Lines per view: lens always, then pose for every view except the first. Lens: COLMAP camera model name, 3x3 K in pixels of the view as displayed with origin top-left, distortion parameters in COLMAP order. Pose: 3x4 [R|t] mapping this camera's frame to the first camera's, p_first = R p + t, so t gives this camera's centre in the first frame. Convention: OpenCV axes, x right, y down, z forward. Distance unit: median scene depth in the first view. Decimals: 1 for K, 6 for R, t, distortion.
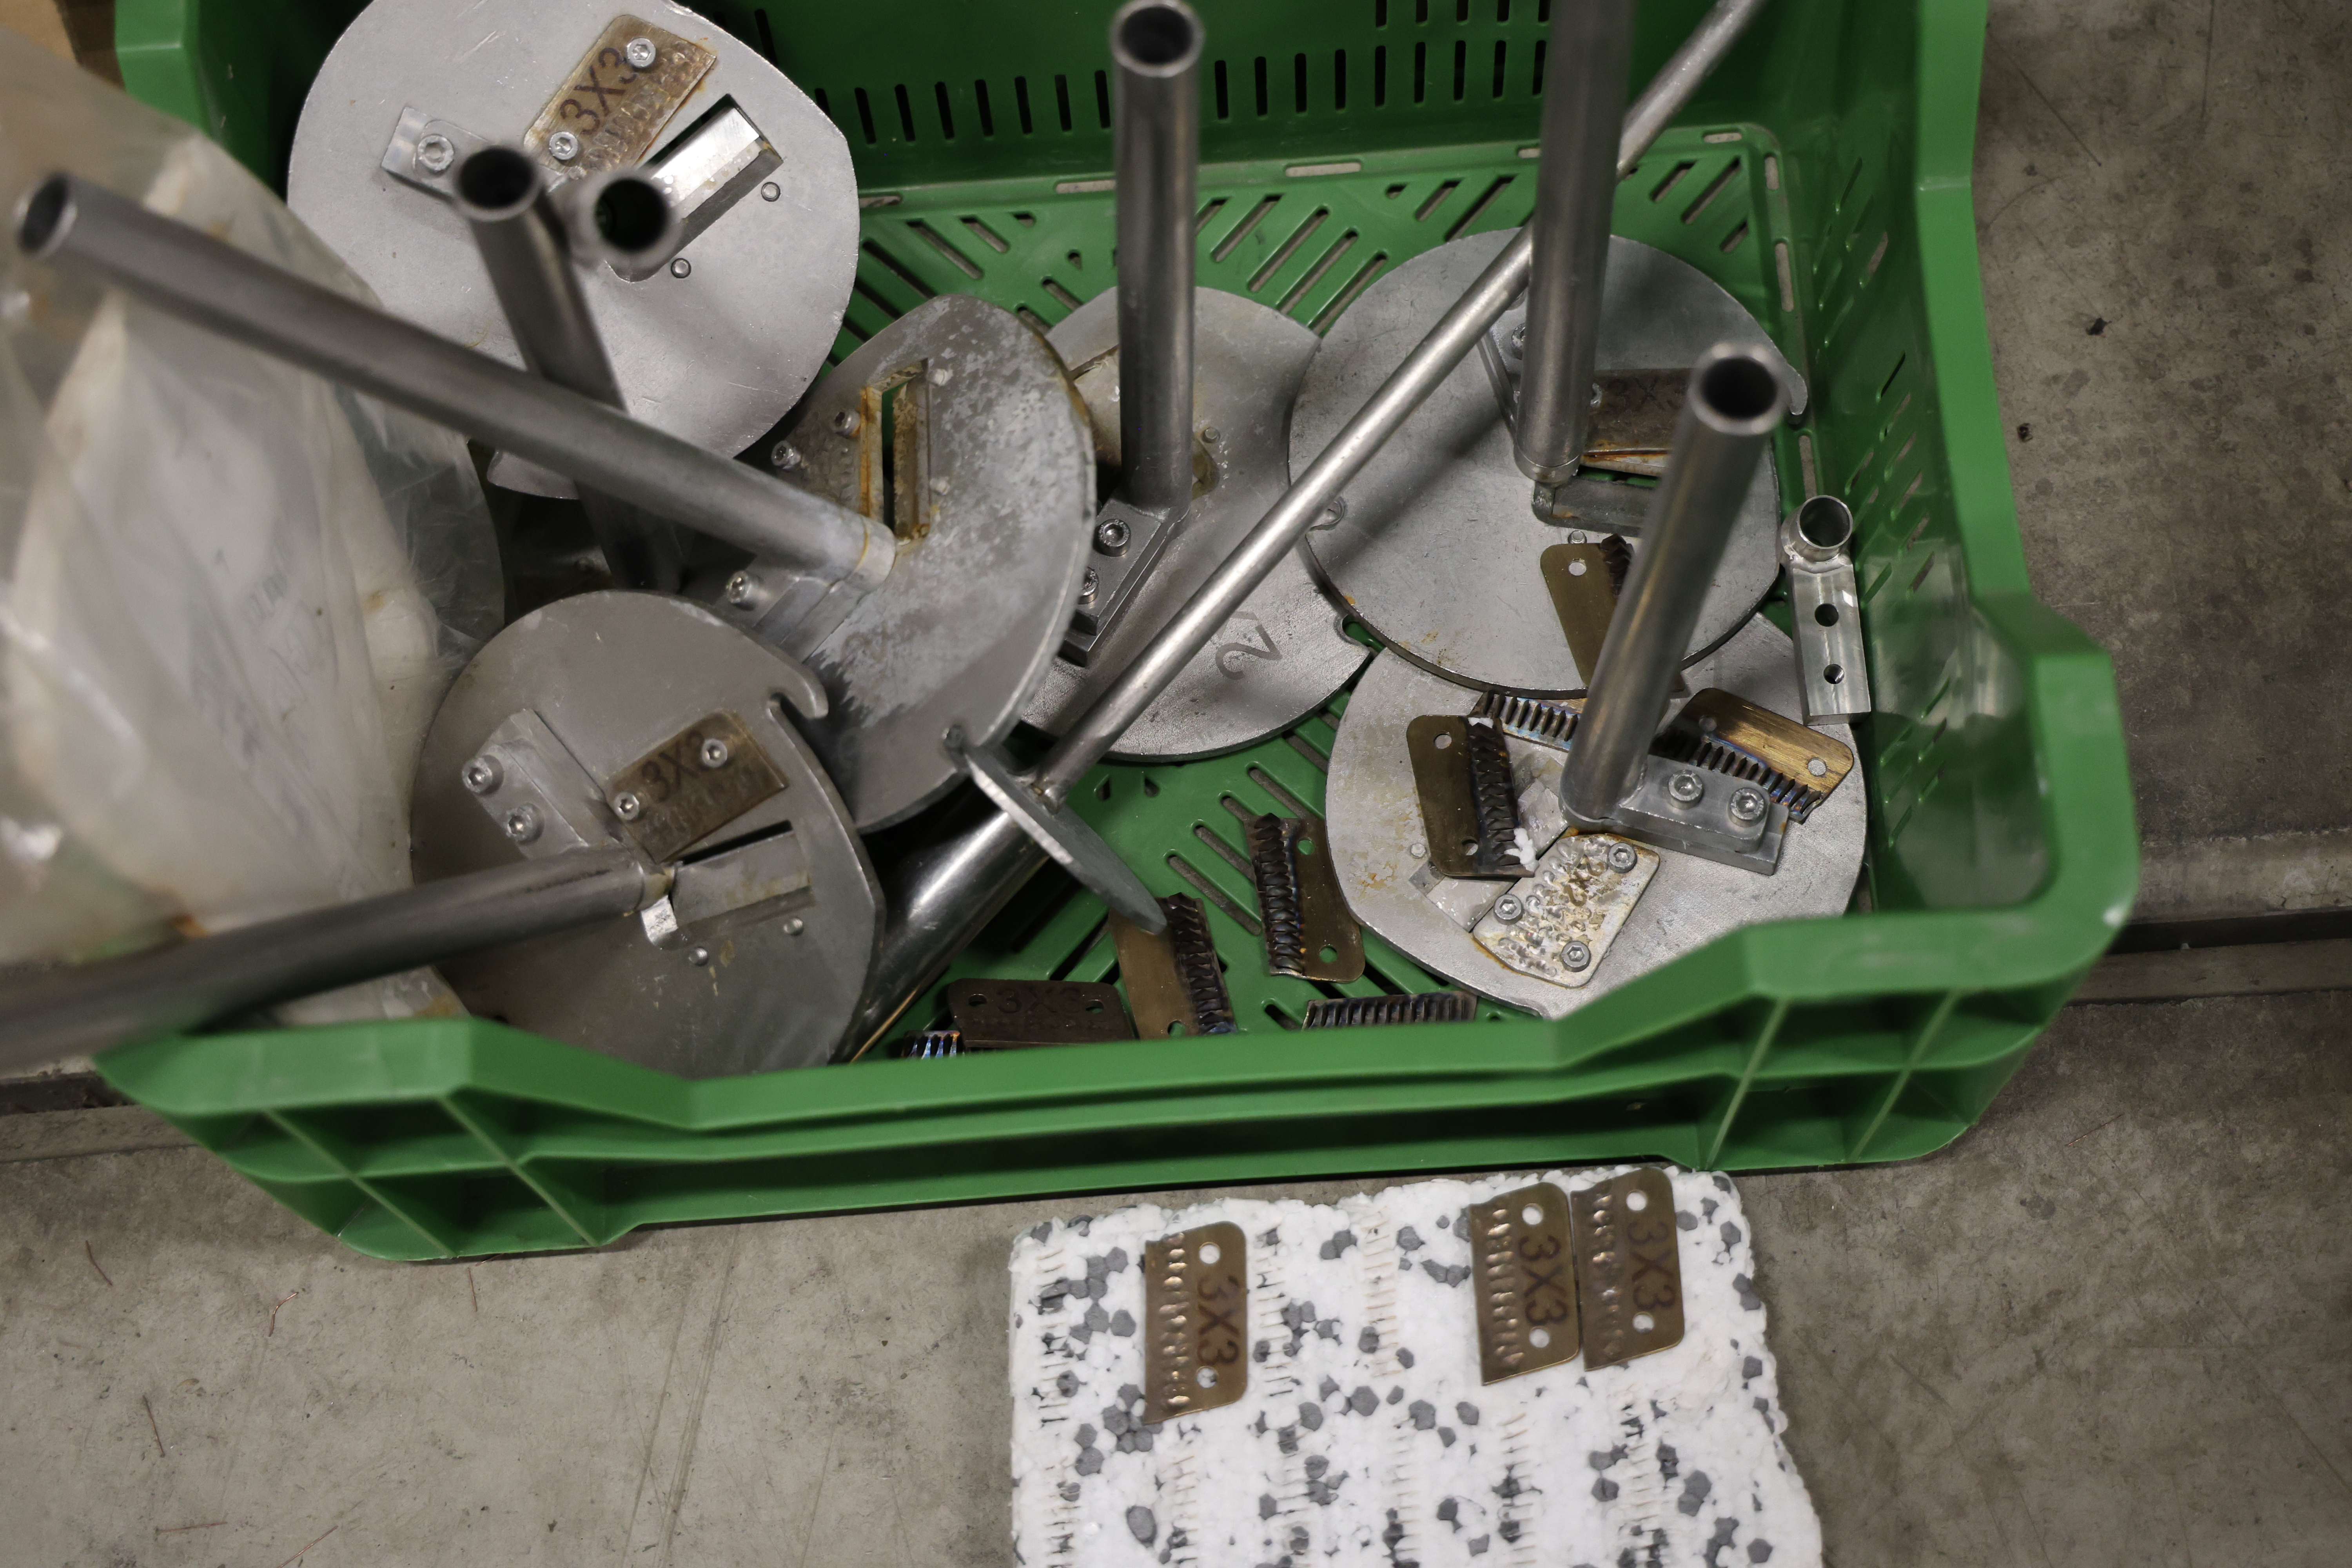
lens RADIAL K [[3304.9, 0, 1183.1], [0, 3304.9, 798.2], [0, 0, 1]] dist [0.088986, 0.000000]
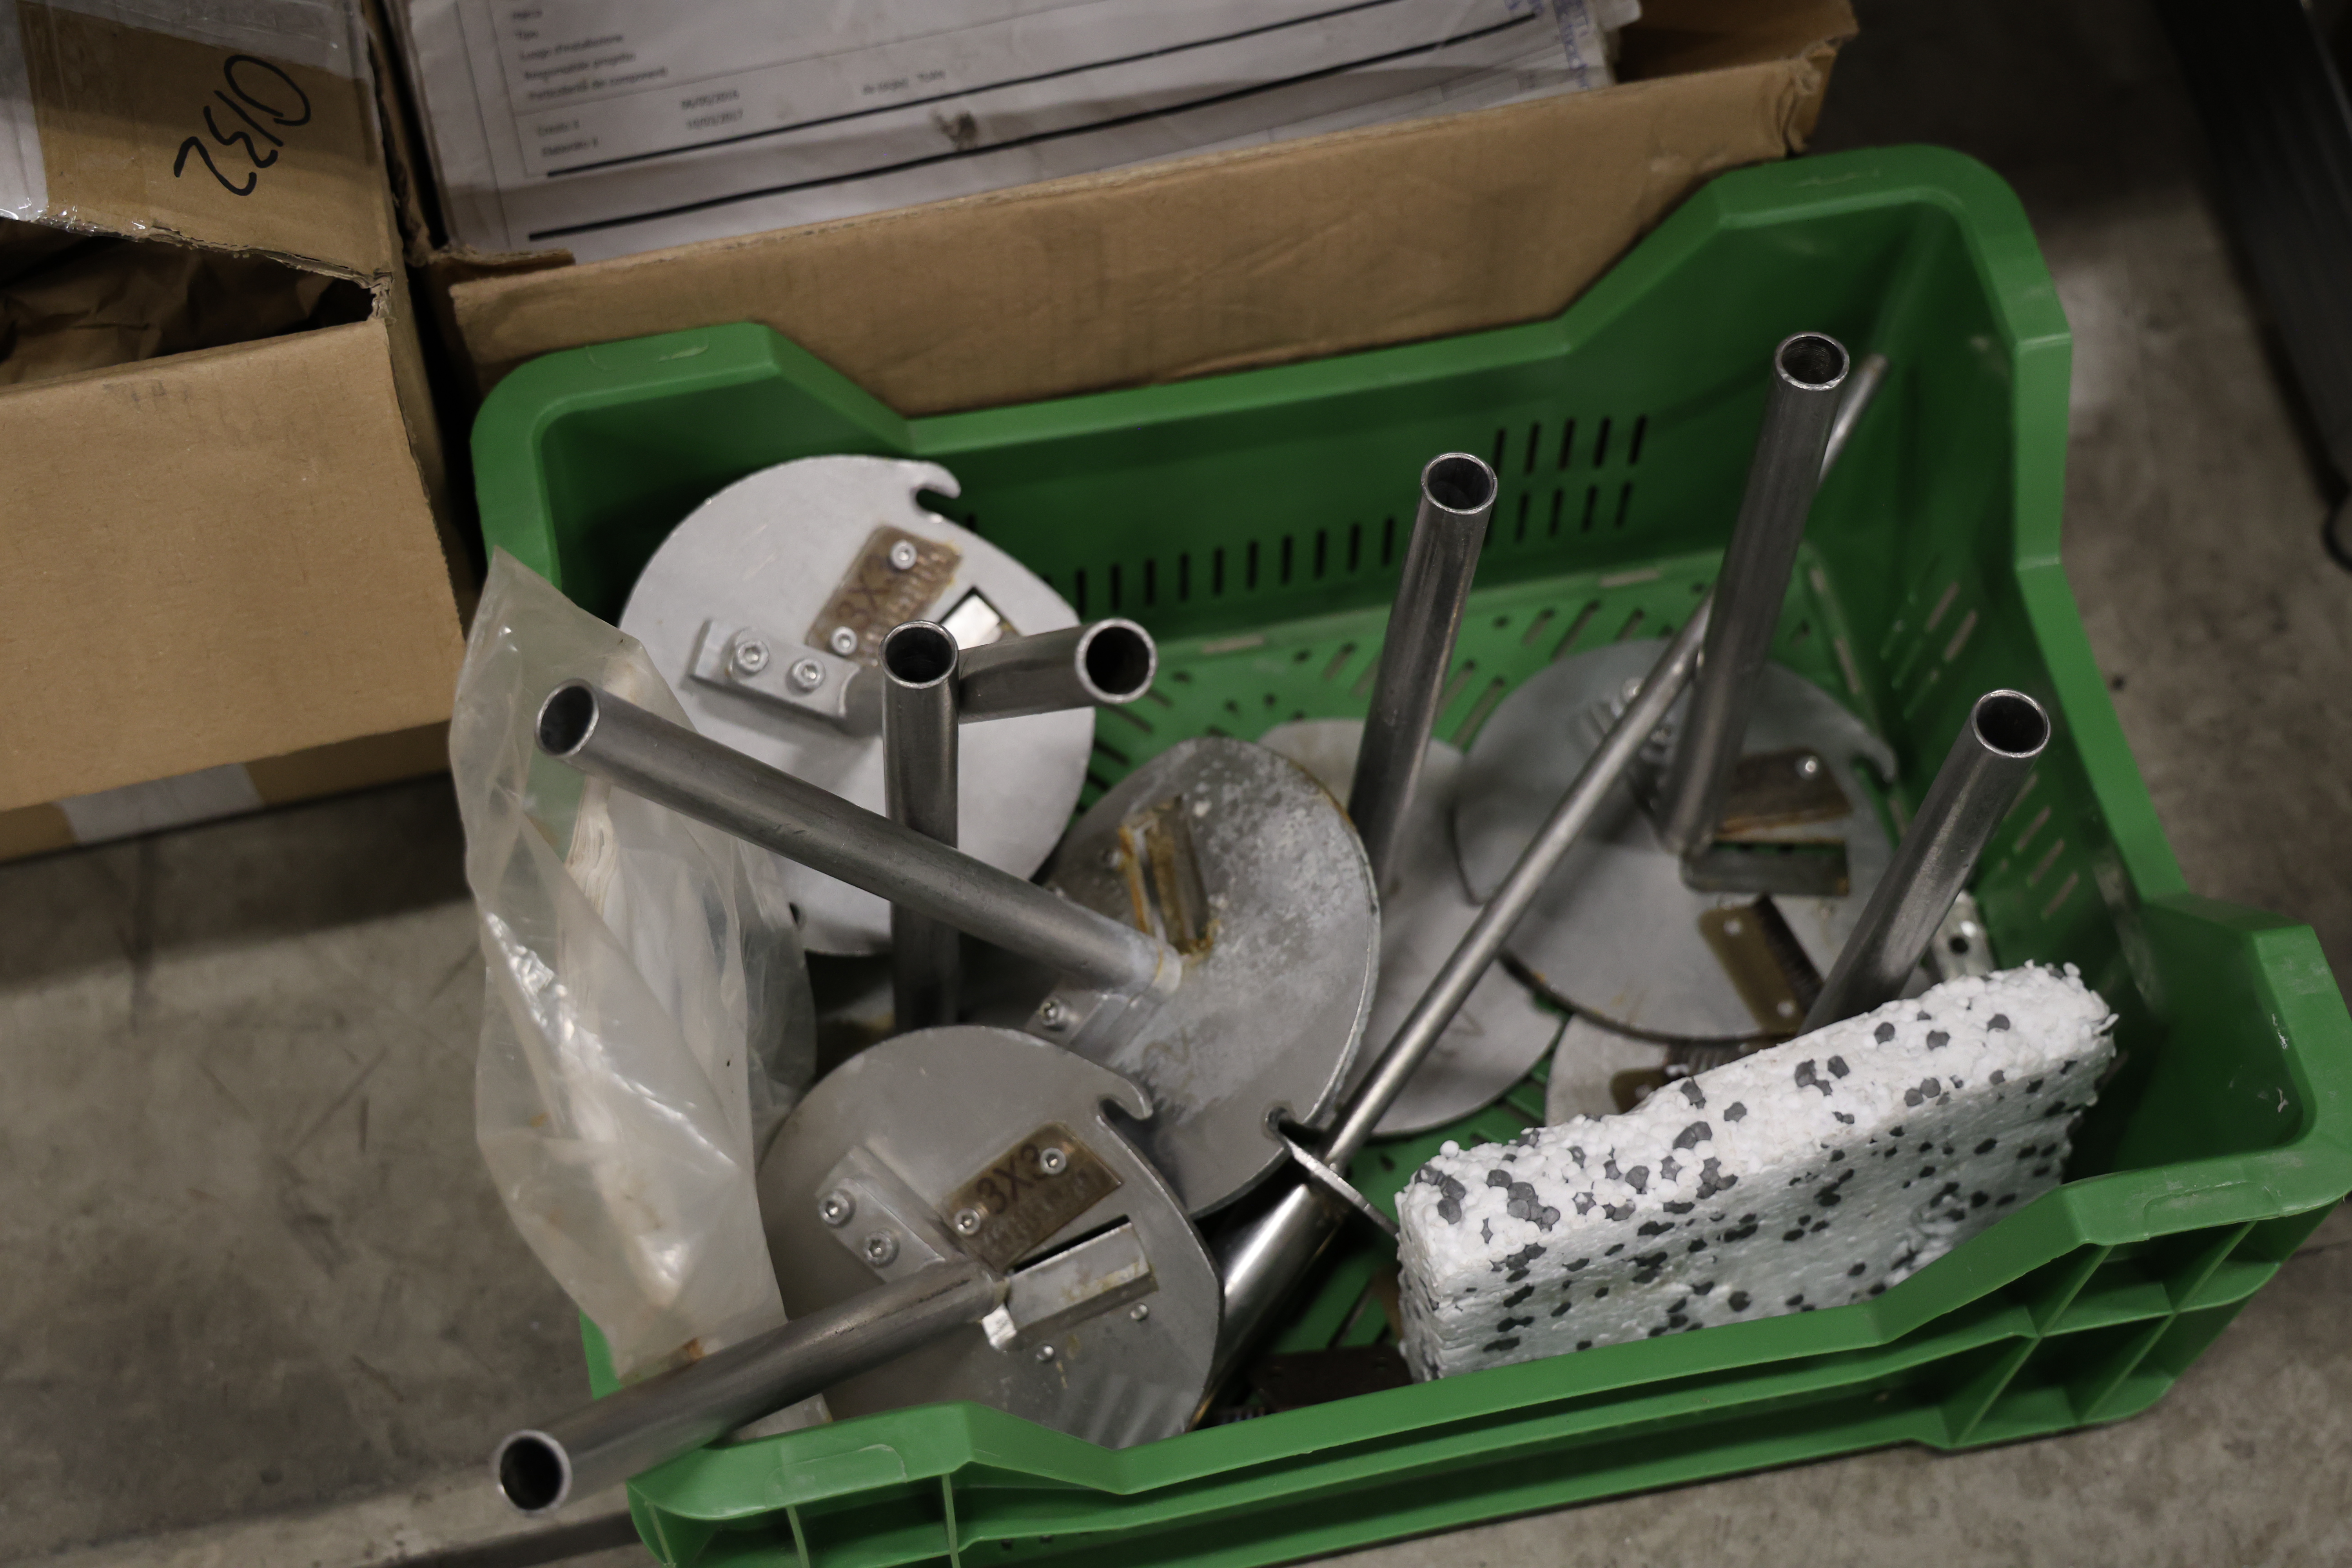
lens RADIAL K [[3304.9, 0, 1168.0], [0, 3304.9, 777.7], [0, 0, 1]] dist [0.088986, 0.000000]
pose [[0.987632, -0.097224, 0.123007, -0.219582], [0.115856, 0.981140, -0.154730, 0.034802], [-0.105644, 0.167068, 0.980269, -0.101293]]
